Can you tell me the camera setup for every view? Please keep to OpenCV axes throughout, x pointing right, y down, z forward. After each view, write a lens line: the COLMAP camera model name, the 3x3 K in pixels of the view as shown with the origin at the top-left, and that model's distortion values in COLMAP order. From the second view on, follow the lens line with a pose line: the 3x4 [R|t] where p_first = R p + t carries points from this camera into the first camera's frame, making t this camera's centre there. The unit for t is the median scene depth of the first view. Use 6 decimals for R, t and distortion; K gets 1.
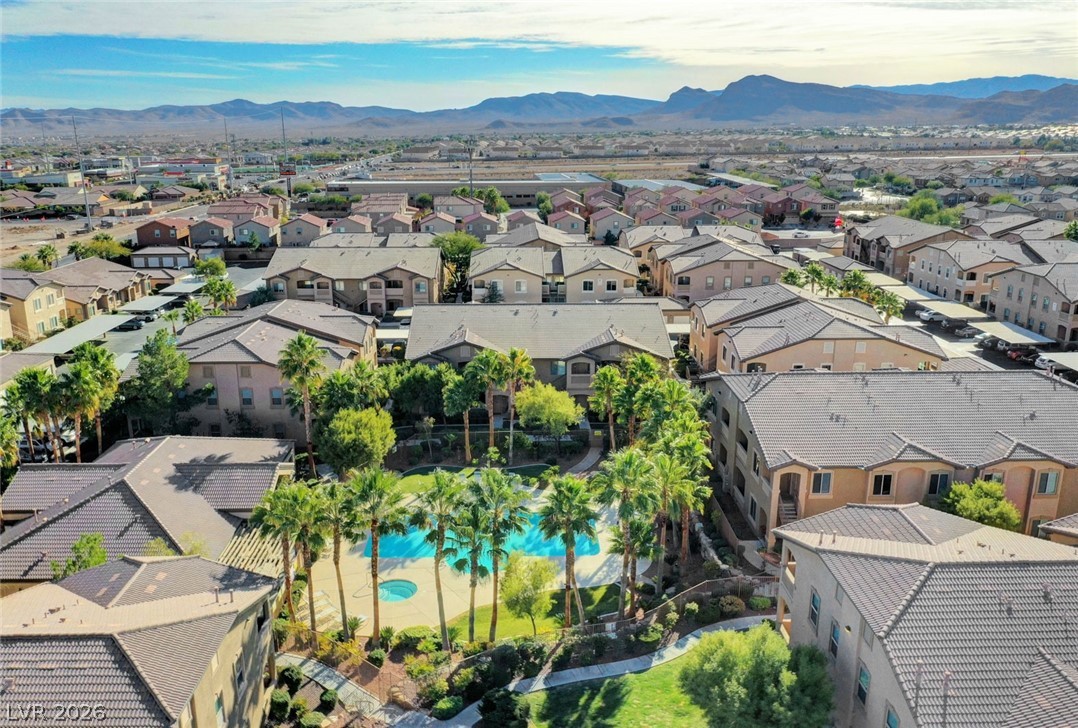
lens RADIAL K [[871.5, 0, 537.5], [0, 871.5, 364.3], [0, 0, 1]] dist [0.002587, -0.001244]
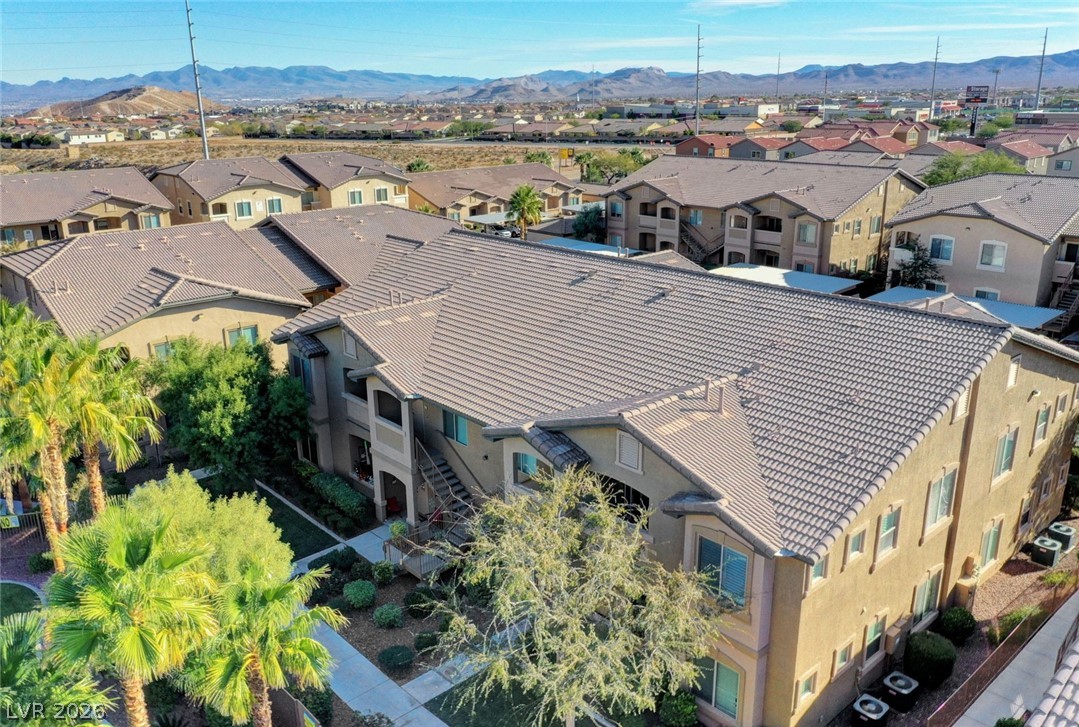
lens RADIAL K [[872.3, 0, 539.2], [0, 872.3, 363.3], [0, 0, 1]] dist [0.002587, -0.001244]
pose [[0.655493, 0.219375, -0.722637, 0.171762], [-0.186208, 0.974286, 0.126862, -0.047504], [0.731885, 0.051403, 0.679487, 0.509433]]
